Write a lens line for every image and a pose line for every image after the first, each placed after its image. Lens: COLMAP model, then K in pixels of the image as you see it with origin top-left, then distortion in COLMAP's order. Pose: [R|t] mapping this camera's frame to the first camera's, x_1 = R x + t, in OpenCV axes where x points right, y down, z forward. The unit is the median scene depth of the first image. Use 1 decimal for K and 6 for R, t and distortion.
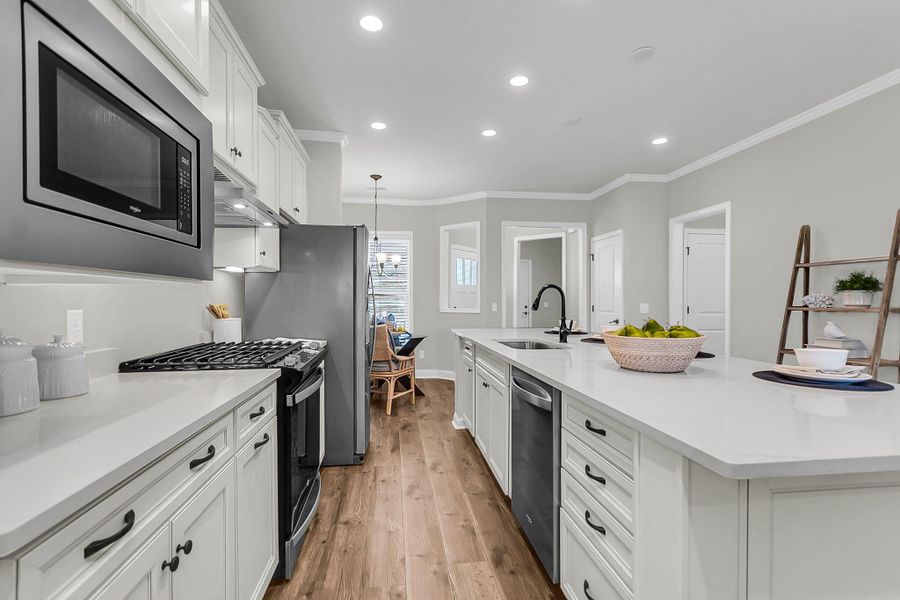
lens RADIAL K [[421.3, 0, 454.9], [0, 421.3, 303.4], [0, 0, 1]] dist [0.005650, 0.000371]
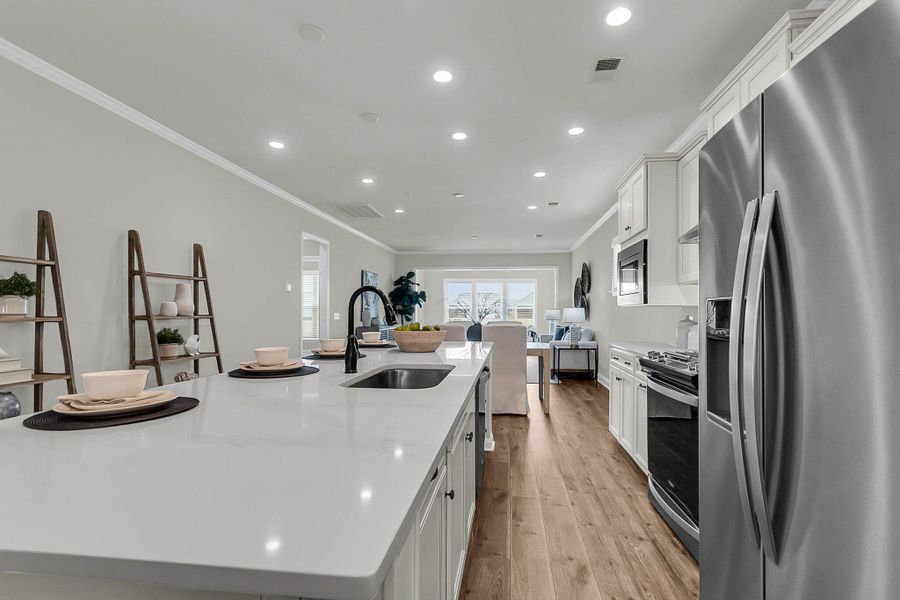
lens RADIAL K [[421.3, 0, 454.9], [0, 421.3, 303.4], [0, 0, 1]] dist [0.005650, 0.000371]
pose [[-0.962847, 0.001352, 0.270044, -0.099585], [-0.002318, 0.999909, -0.013270, -0.012211], [-0.270038, -0.013403, -0.962756, 1.925691]]
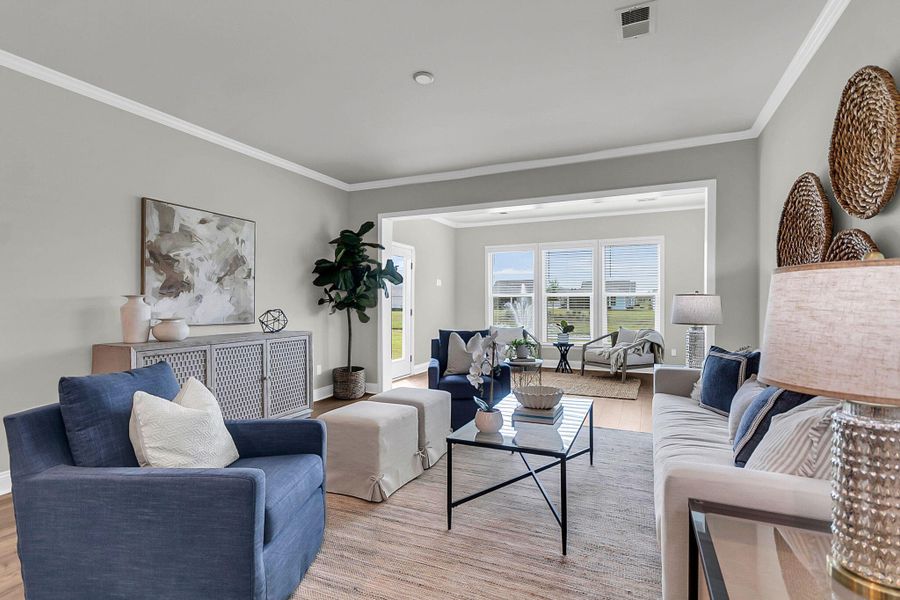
lens RADIAL K [[421.3, 0, 454.9], [0, 421.3, 303.4], [0, 0, 1]] dist [0.005650, 0.000371]
pose [[-0.840278, 0.002312, 0.542152, 0.001519], [0.005897, 0.999971, 0.004876, 0.006193], [-0.542124, 0.007294, -0.840267, -0.598509]]
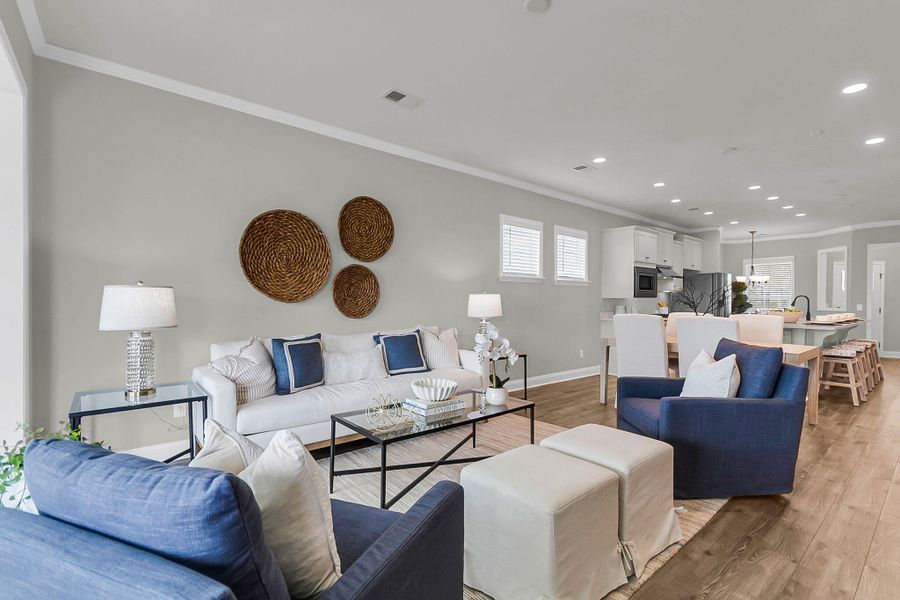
lens RADIAL K [[421.3, 0, 454.9], [0, 421.3, 303.4], [0, 0, 1]] dist [0.005650, 0.000371]
pose [[0.542608, 0.008245, -0.839945, 1.357939], [-0.010161, 0.999943, 0.003251, 0.012355], [0.839924, 0.006771, 0.542661, -2.183105]]
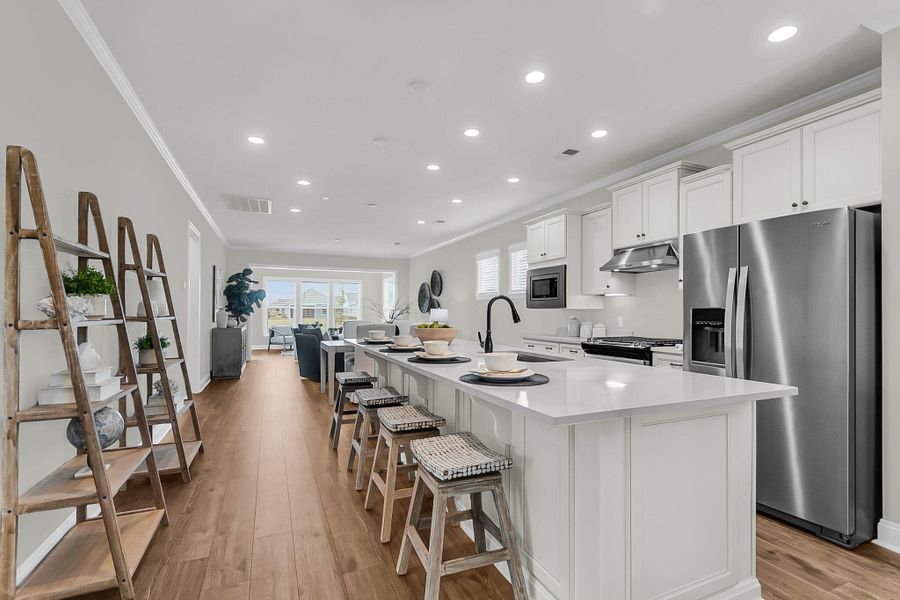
lens RADIAL K [[421.3, 0, 454.9], [0, 421.3, 303.4], [0, 0, 1]] dist [0.005650, 0.000371]
pose [[-0.963196, -0.012263, -0.268520, 0.688462], [-0.008317, 0.999840, -0.015829, -0.014302], [0.268672, -0.013013, -0.963144, 2.251721]]
